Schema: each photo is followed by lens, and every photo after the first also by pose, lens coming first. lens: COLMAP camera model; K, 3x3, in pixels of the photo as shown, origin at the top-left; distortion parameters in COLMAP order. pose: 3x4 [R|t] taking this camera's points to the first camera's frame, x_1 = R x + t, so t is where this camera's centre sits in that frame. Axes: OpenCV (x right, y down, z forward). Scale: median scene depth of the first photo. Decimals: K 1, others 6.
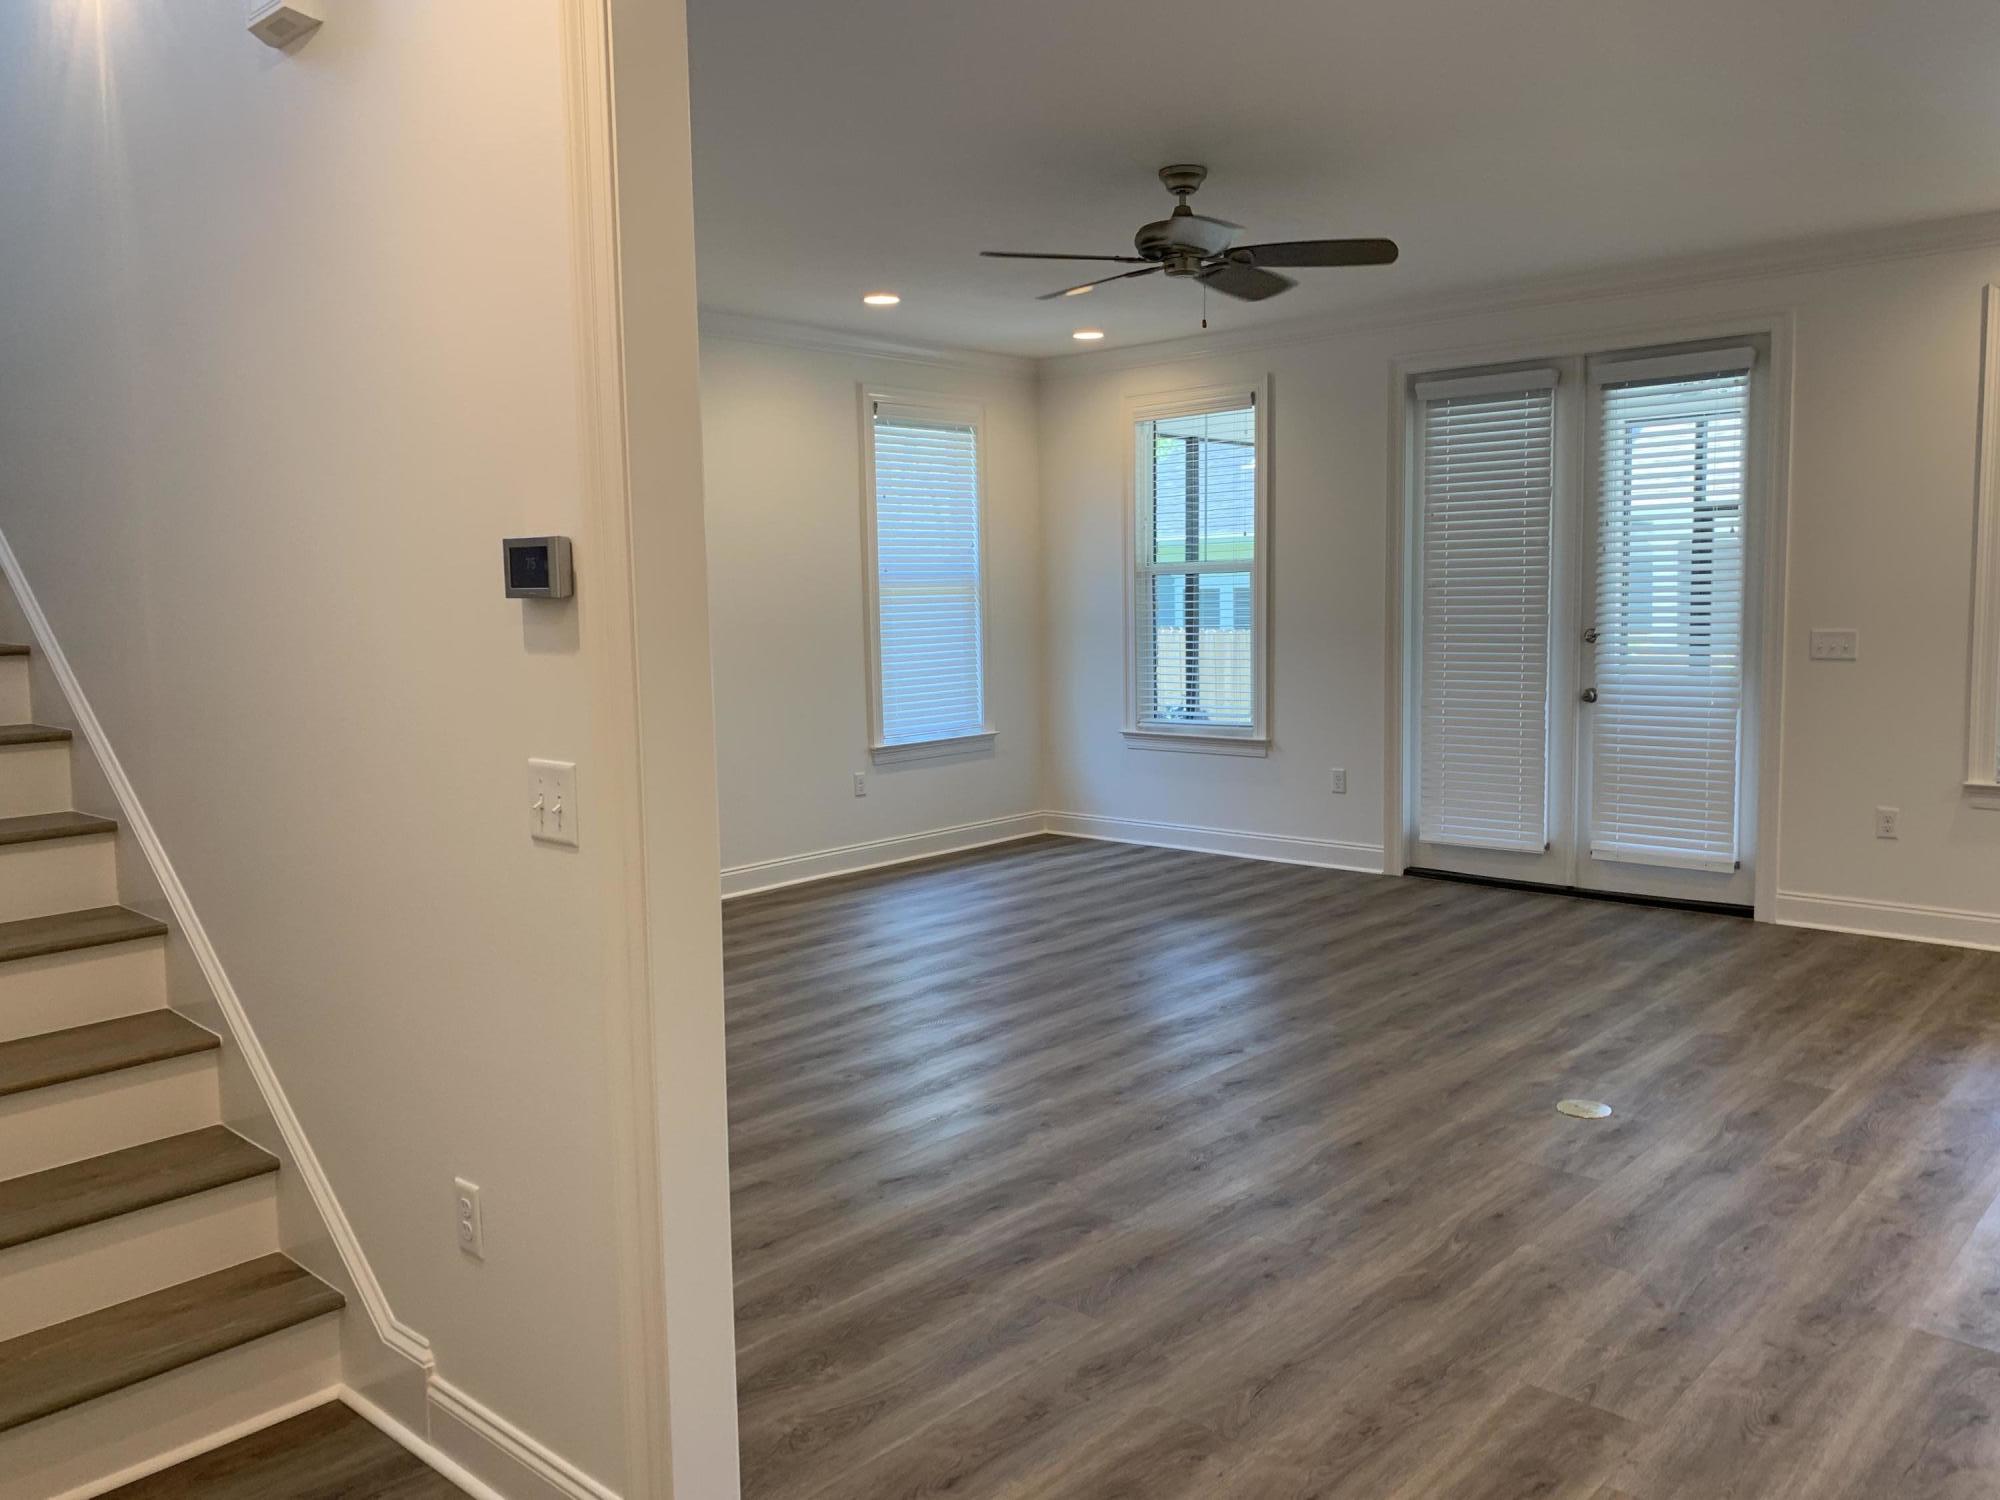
lens RADIAL K [[1536.8, 0, 998.2], [0, 1536.8, 778.2], [0, 0, 1]] dist [0.002301, 0.001283]
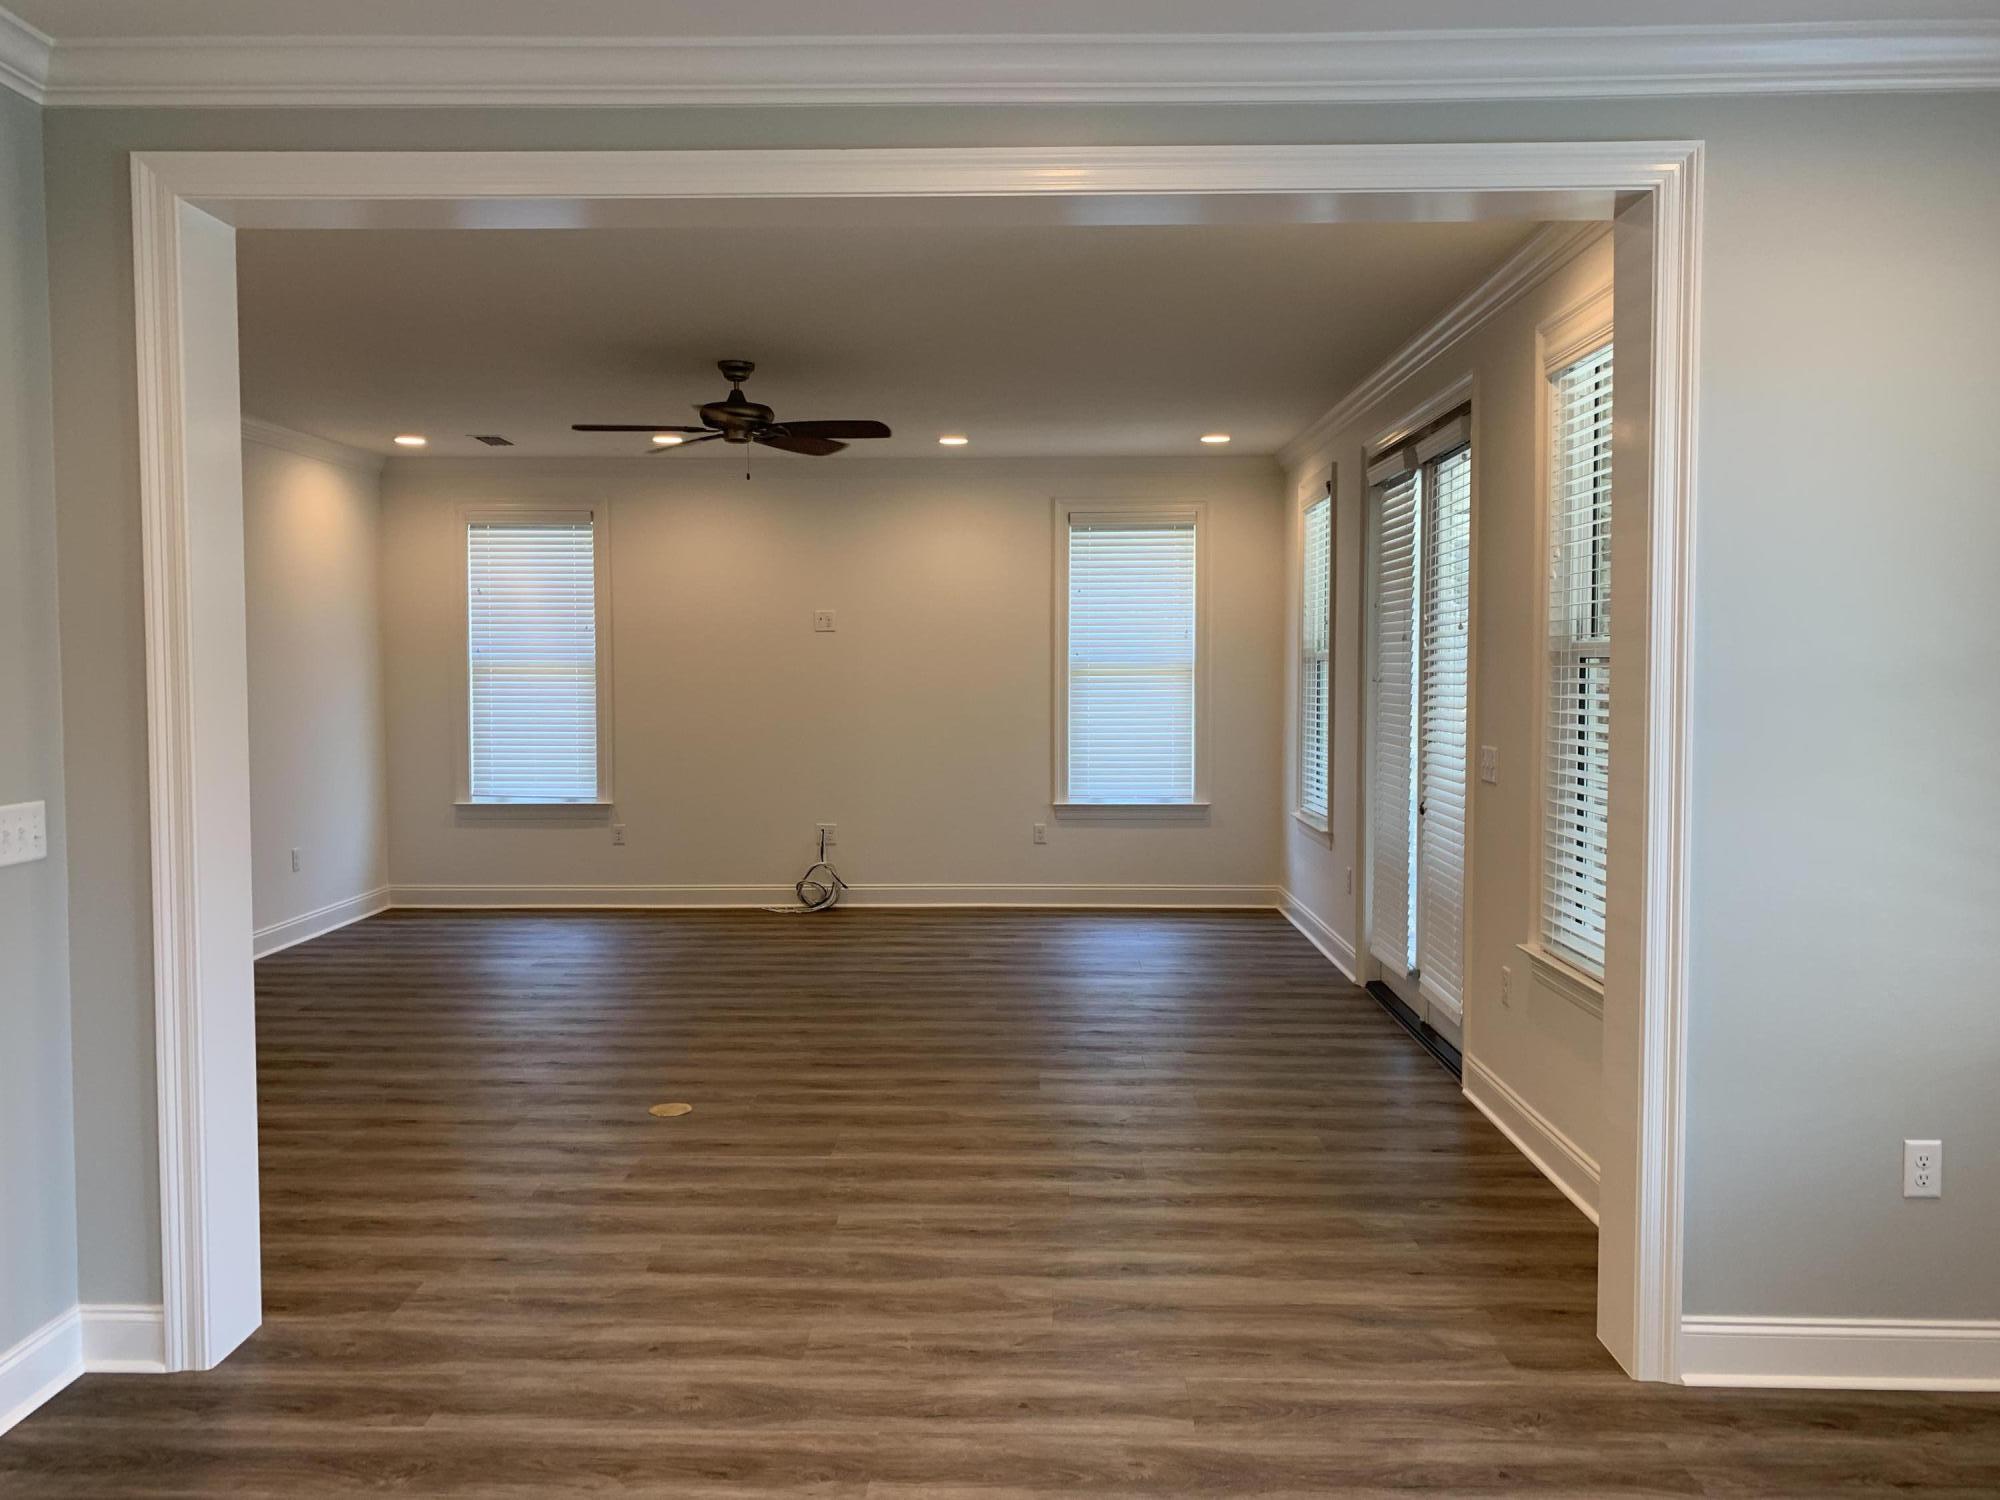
lens RADIAL K [[1534.3, 0, 1000.0], [0, 1534.3, 750.0], [0, 0, 1]] dist [0.002701, 0.000270]
pose [[0.660814, 0.060785, -0.748084, 0.785234], [-0.103697, 0.994550, -0.010788, -0.045121], [0.743352, 0.084703, 0.663516, 0.195712]]
